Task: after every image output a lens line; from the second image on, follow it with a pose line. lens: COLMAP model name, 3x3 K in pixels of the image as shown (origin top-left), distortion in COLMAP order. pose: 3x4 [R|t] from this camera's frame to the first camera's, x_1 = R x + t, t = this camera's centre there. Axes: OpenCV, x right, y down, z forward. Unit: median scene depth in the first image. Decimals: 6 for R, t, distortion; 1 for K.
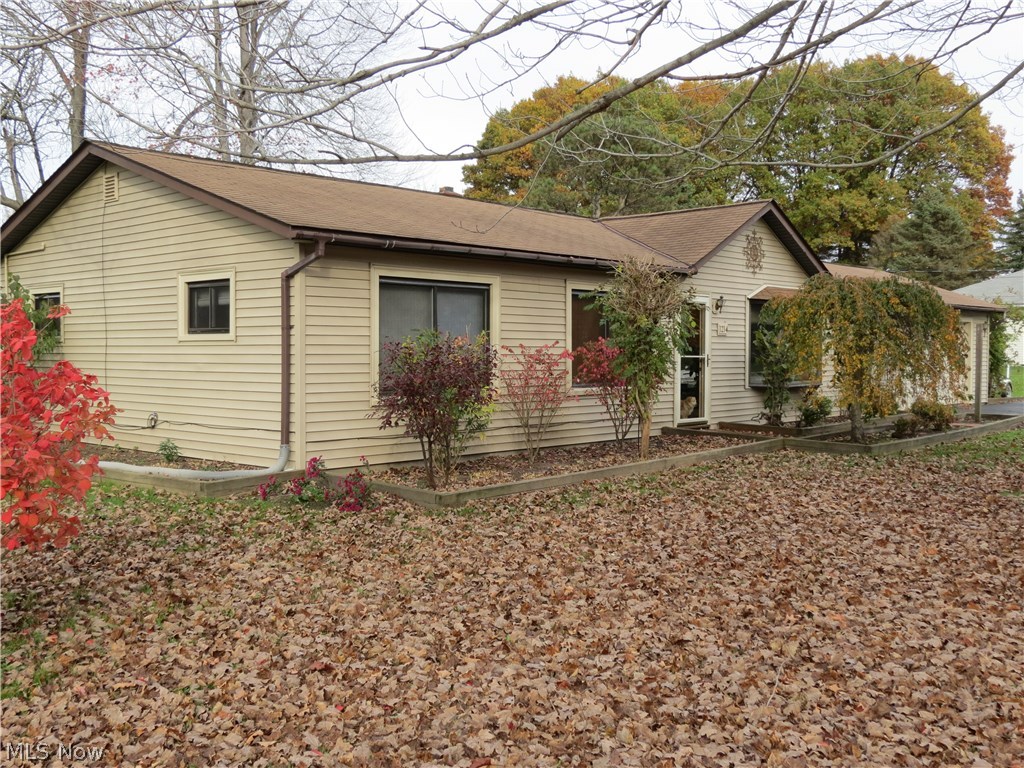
lens RADIAL K [[1062.5, 0, 512.0], [0, 1062.5, 384.0], [0, 0, 1]] dist [-0.061621, -0.007098]
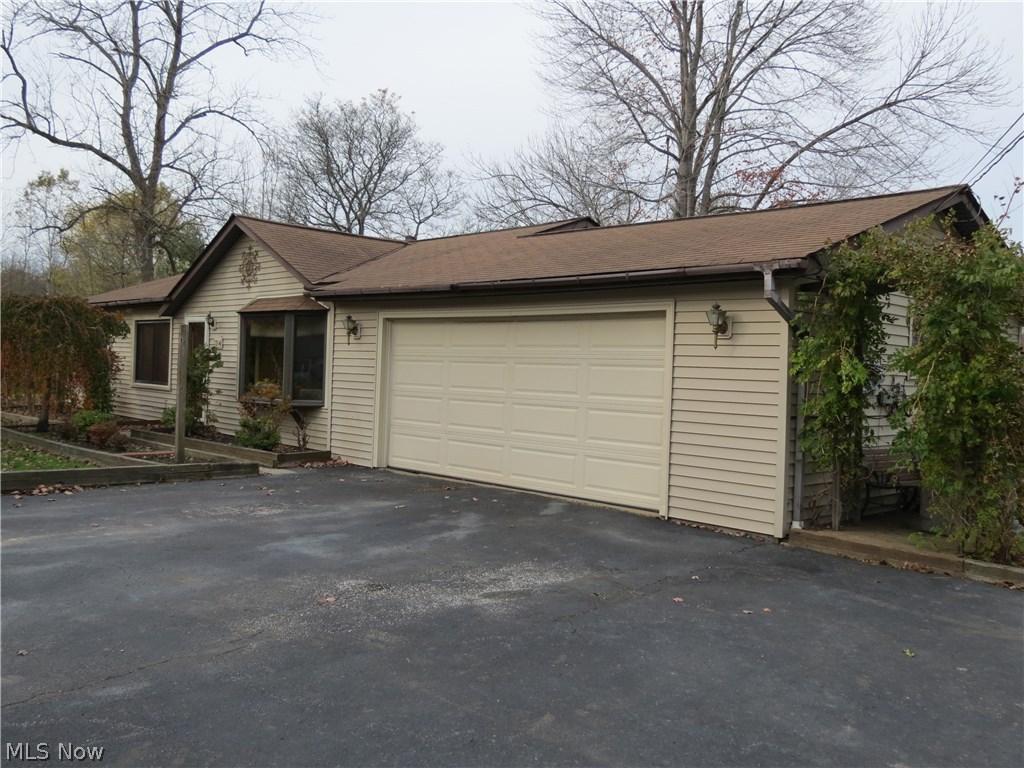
lens RADIAL K [[918.3, 0, 512.0], [0, 918.3, 384.0], [0, 0, 1]] dist [-0.038499, -0.001268]
pose [[-0.086332, 0.018389, -0.996097, 1.095964], [-0.059297, 0.997962, 0.023562, -0.047714], [0.994500, 0.061099, -0.085066, 1.340334]]
